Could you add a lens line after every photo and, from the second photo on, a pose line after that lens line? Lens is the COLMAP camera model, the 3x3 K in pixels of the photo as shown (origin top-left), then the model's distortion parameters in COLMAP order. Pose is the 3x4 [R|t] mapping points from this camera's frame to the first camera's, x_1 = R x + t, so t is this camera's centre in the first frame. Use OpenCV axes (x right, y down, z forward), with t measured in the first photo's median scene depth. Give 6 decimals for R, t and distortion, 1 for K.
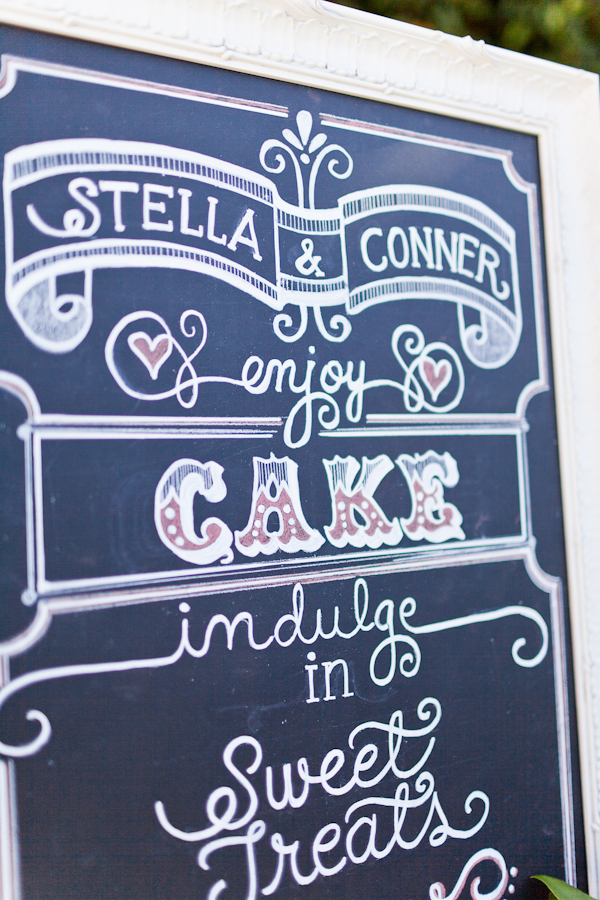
lens RADIAL K [[895.9, 0, 303.2], [0, 895.9, 443.7], [0, 0, 1]] dist [-0.015006, 0.000000]
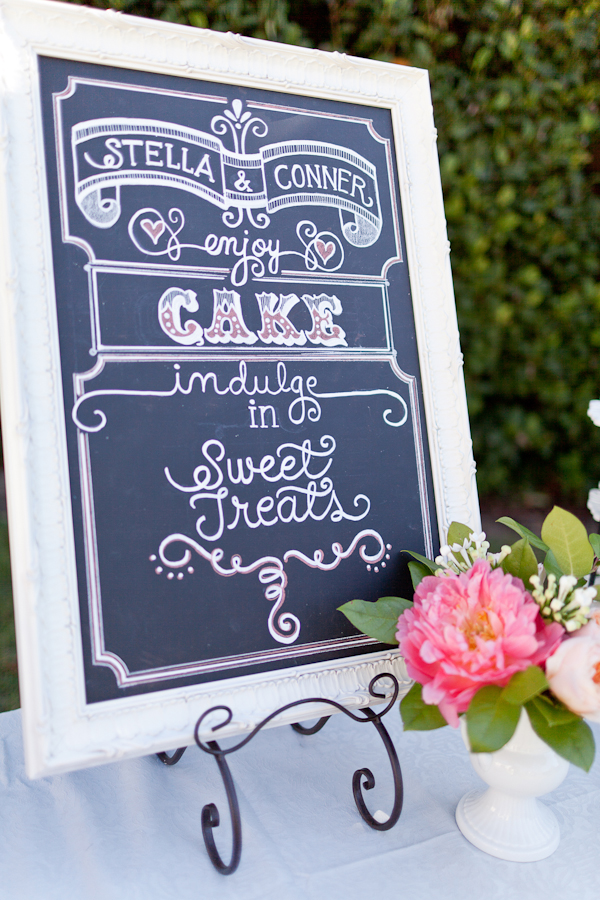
lens RADIAL K [[896.4, 0, 309.1], [0, 896.4, 450.1], [0, 0, 1]] dist [-0.003135, 0.000000]
pose [[0.997372, -0.049700, -0.052710, 0.207312], [0.047617, 0.998062, -0.040070, 0.404314], [0.054599, 0.037454, 0.997806, -0.744311]]
